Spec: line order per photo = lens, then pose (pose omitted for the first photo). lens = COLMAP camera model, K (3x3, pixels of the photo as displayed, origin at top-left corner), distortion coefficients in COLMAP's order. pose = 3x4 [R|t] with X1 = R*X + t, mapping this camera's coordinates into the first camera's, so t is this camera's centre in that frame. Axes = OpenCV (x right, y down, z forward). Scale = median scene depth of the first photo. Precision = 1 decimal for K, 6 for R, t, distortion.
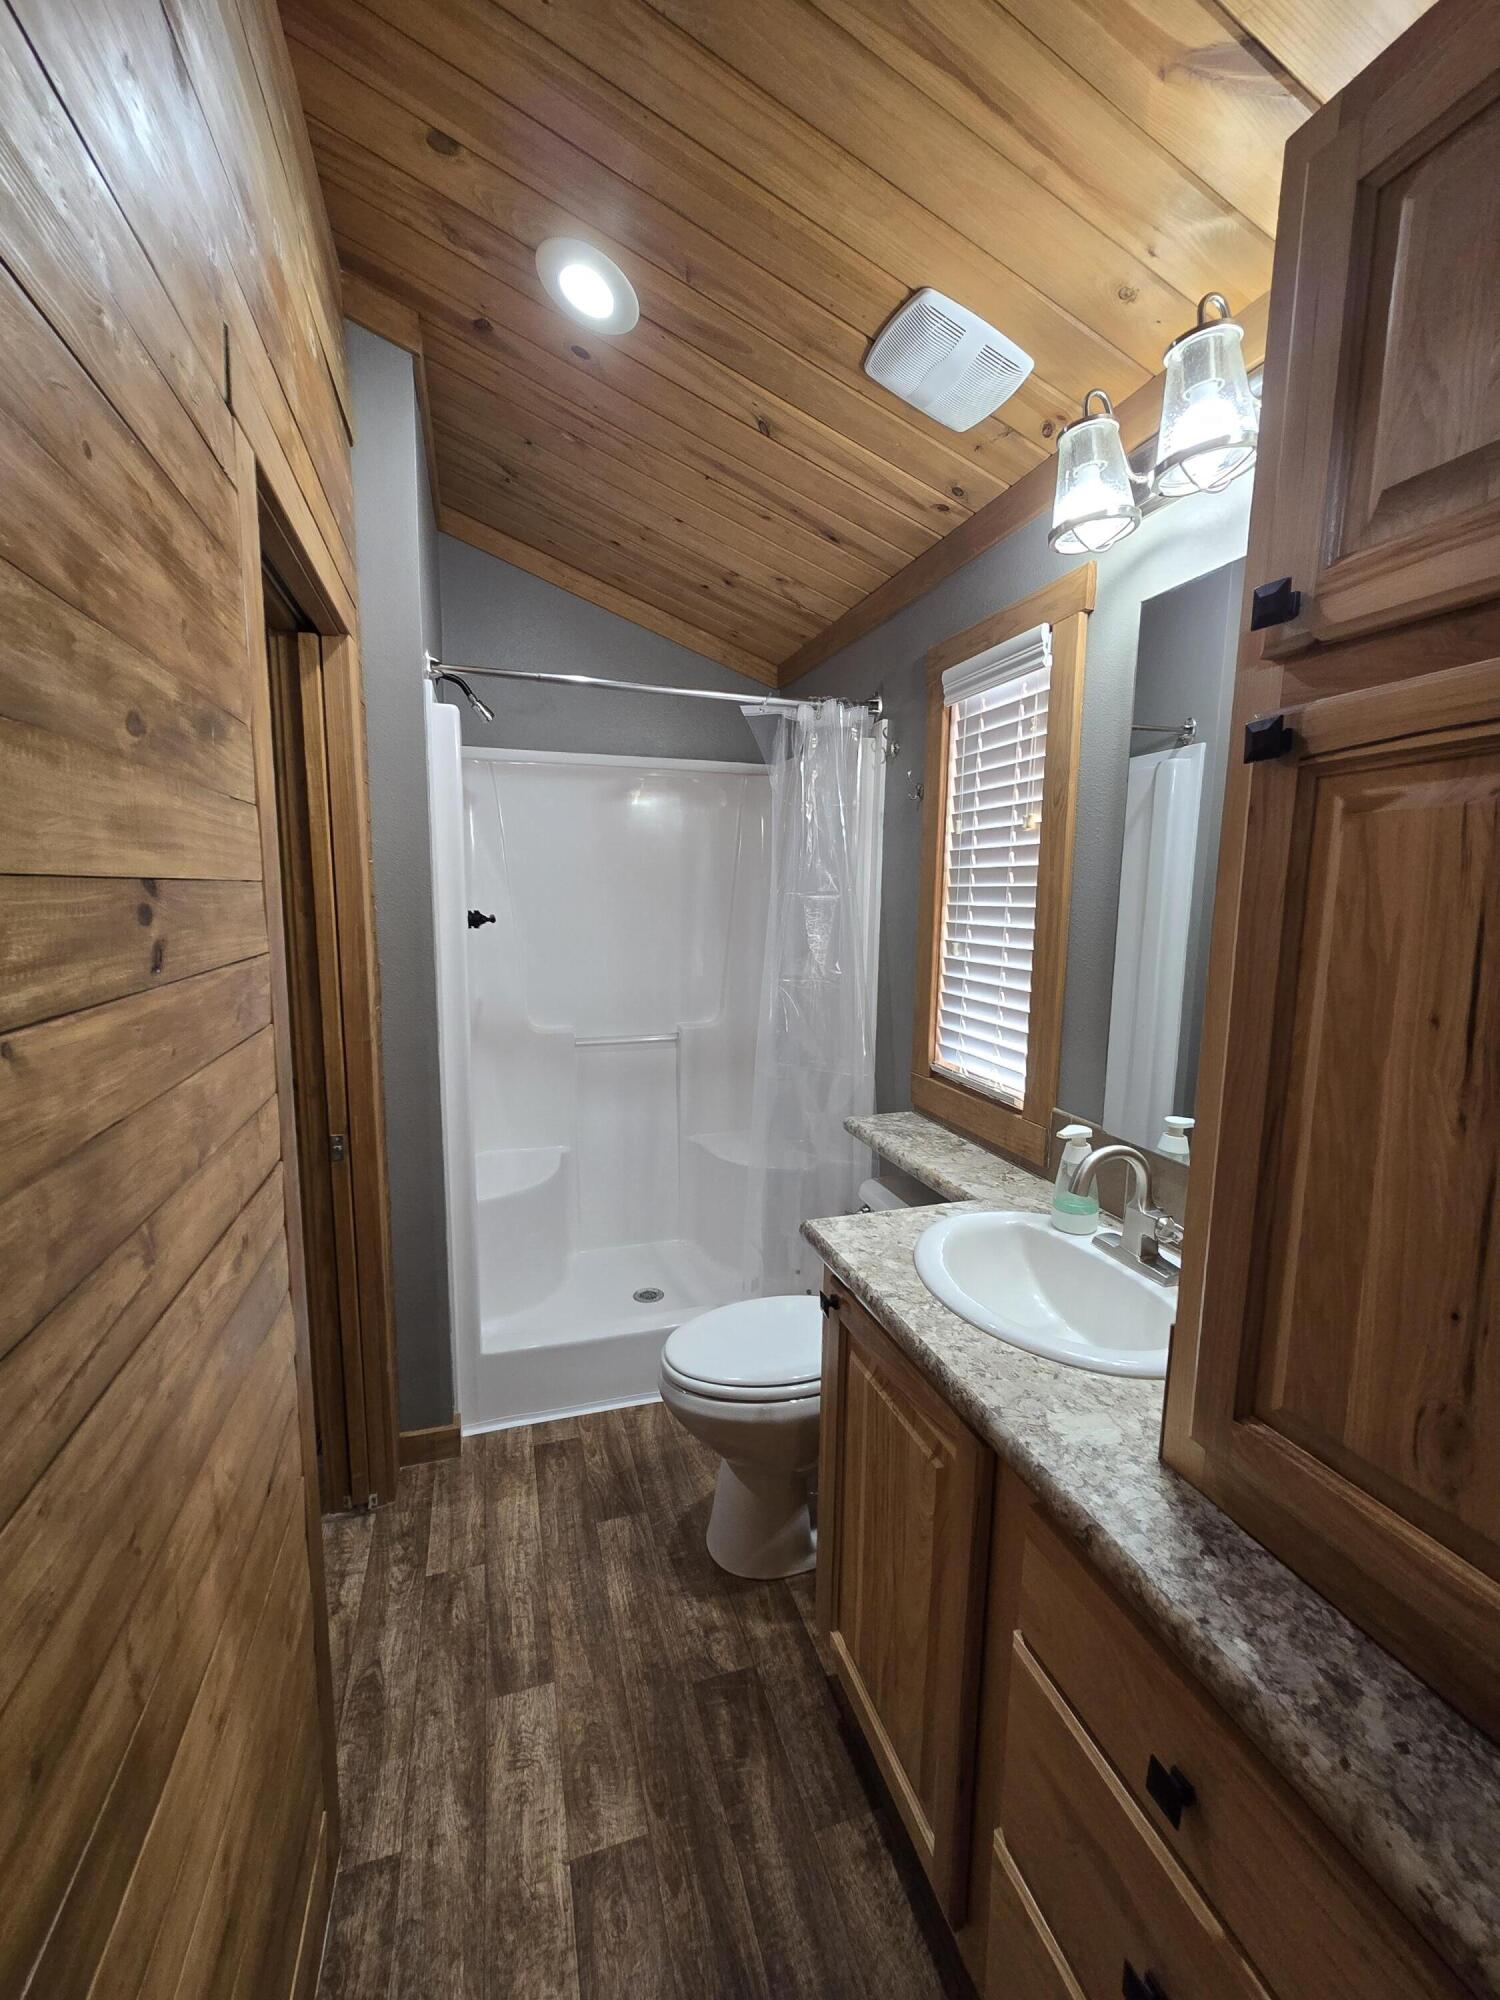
lens RADIAL K [[805.1, 0, 750.0], [0, 805.1, 1000.0], [0, 0, 1]] dist [0.000463, 0.000392]
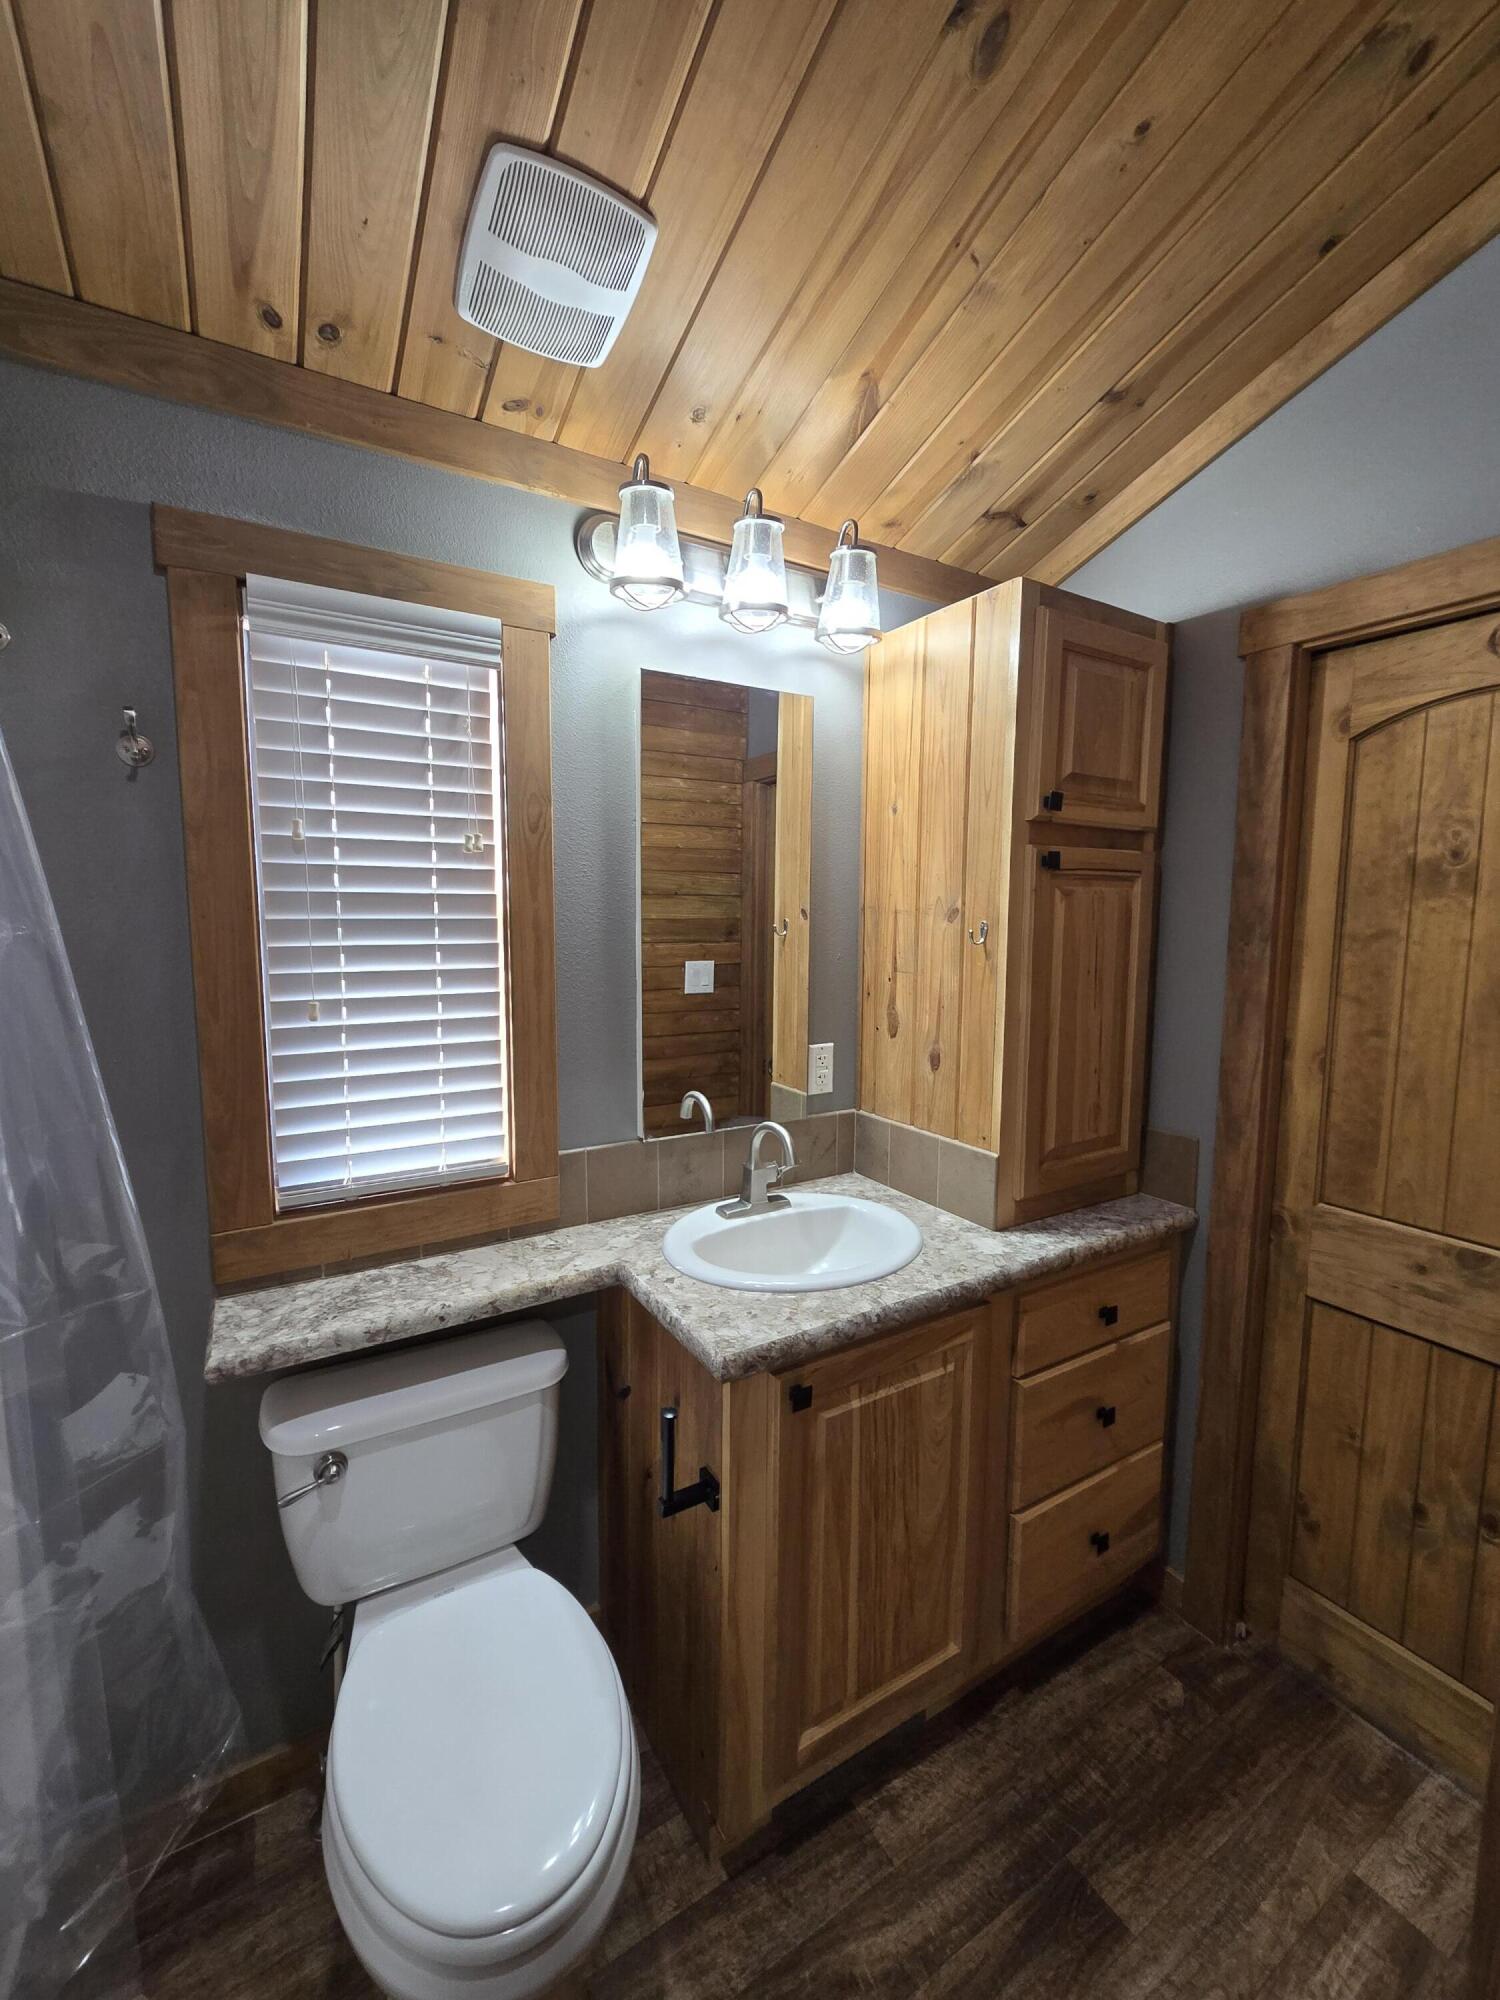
lens RADIAL K [[805.1, 0, 750.0], [0, 805.1, 1000.0], [0, 0, 1]] dist [0.000463, 0.000392]
pose [[-0.210340, -0.117330, 0.970562, -0.544908], [0.126809, 0.981110, 0.146088, -0.144962], [-0.969369, 0.153805, -0.191488, 0.898516]]
